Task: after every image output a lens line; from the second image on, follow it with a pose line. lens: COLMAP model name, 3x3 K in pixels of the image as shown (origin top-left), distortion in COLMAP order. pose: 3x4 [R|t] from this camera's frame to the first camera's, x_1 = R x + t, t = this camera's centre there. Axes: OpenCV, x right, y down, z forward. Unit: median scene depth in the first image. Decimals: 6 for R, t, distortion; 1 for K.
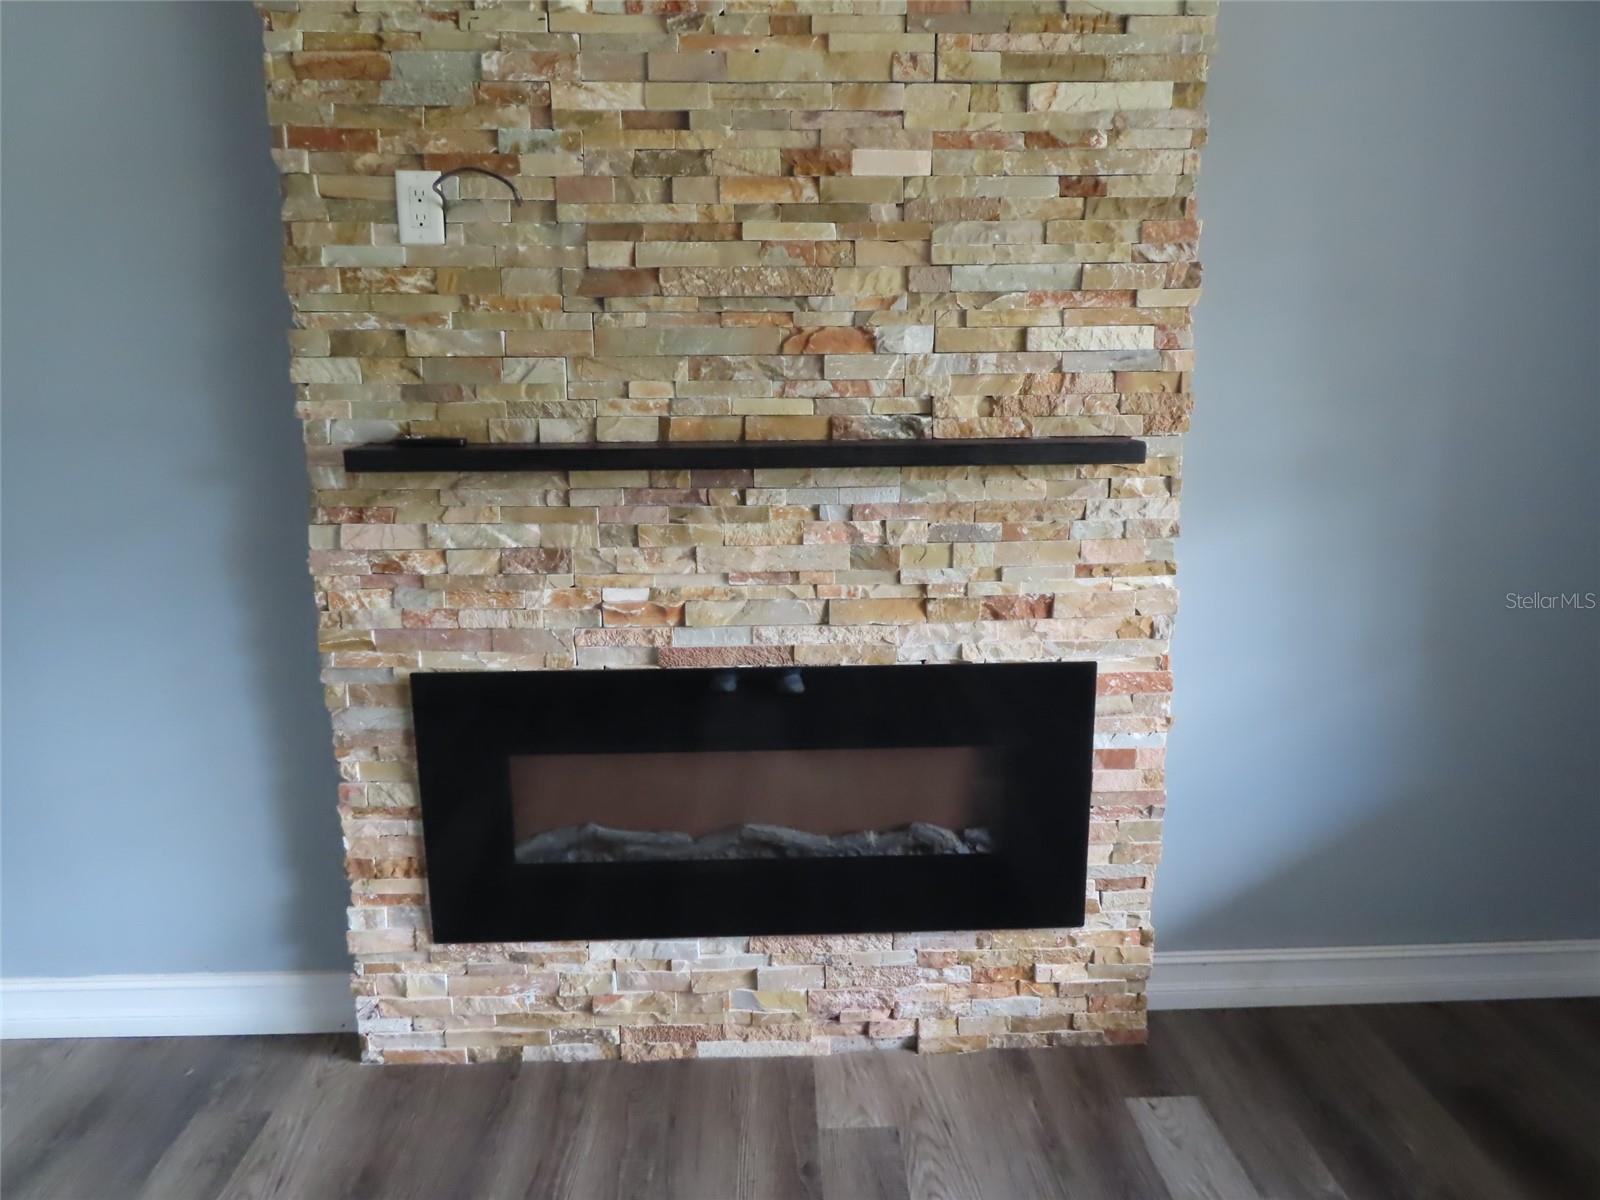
lens RADIAL K [[1143.9, 0, 802.9], [0, 1143.9, 598.8], [0, 0, 1]] dist [0.006900, 0.004569]
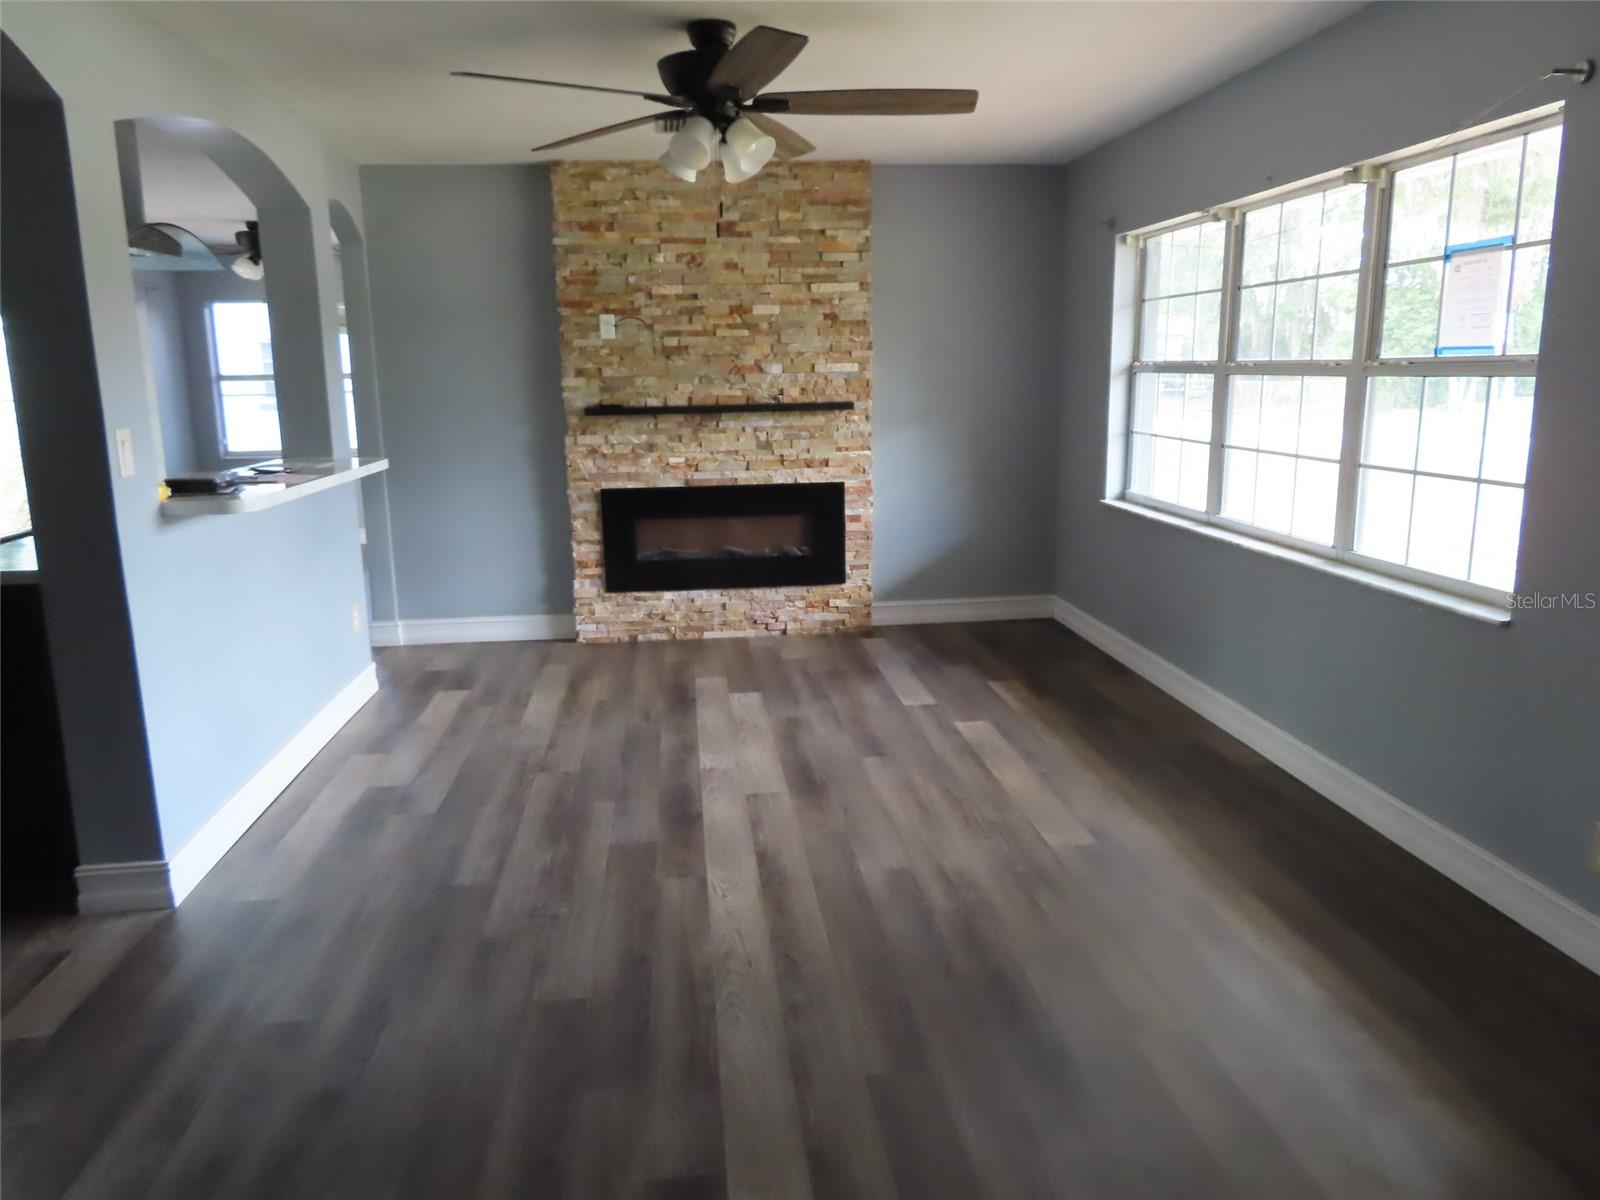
lens RADIAL K [[1143.9, 0, 799.2], [0, 1143.9, 599.0], [0, 0, 1]] dist [0.006900, 0.004569]
pose [[0.997081, -0.026352, 0.071658, -0.065335], [0.027148, 0.999580, -0.010155, 0.379353], [-0.071360, 0.012071, 0.997378, -1.847646]]
